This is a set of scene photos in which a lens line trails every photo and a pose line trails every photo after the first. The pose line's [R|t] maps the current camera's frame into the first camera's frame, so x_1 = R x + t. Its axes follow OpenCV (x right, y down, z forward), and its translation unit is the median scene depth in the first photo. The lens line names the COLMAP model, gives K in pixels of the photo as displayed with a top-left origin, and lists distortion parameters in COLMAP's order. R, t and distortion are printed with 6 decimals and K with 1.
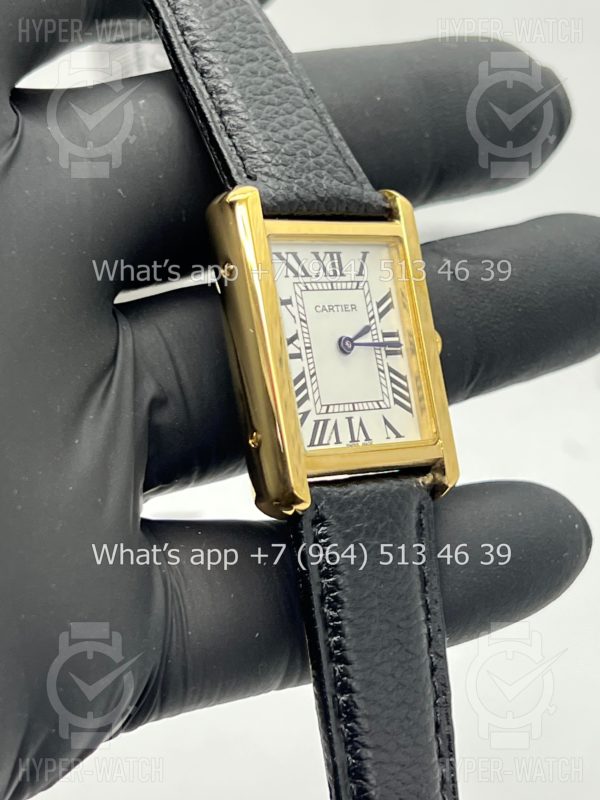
lens RADIAL K [[1818.2, 0, 301.2], [0, 1818.2, 401.2], [0, 0, 1]] dist [0.376450, 0.000000]
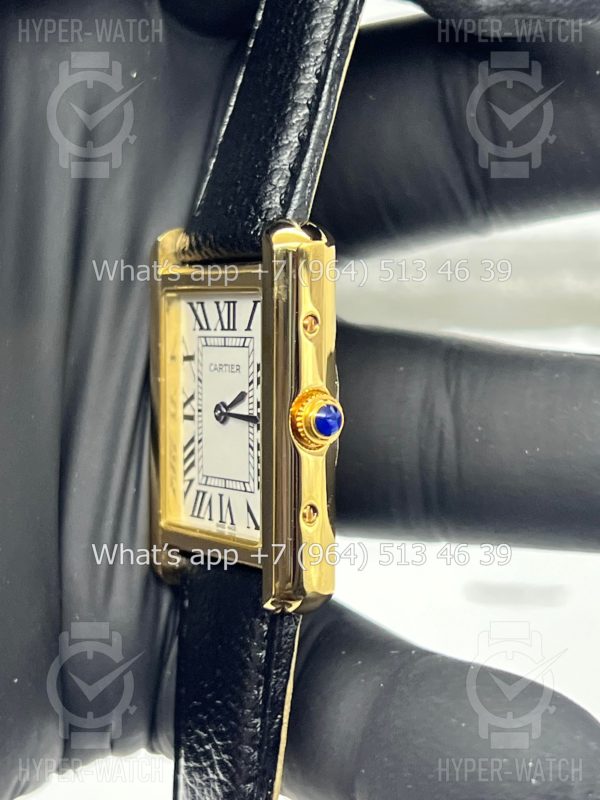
lens RADIAL K [[1818.2, 0, 305.2], [0, 1818.2, 417.6], [0, 0, 1]] dist [0.376450, 0.000000]
pose [[-0.188975, 0.220589, -0.956885, 0.853010], [0.136563, 0.970877, 0.196845, -0.195010], [0.972440, -0.093477, -0.213596, 1.226488]]
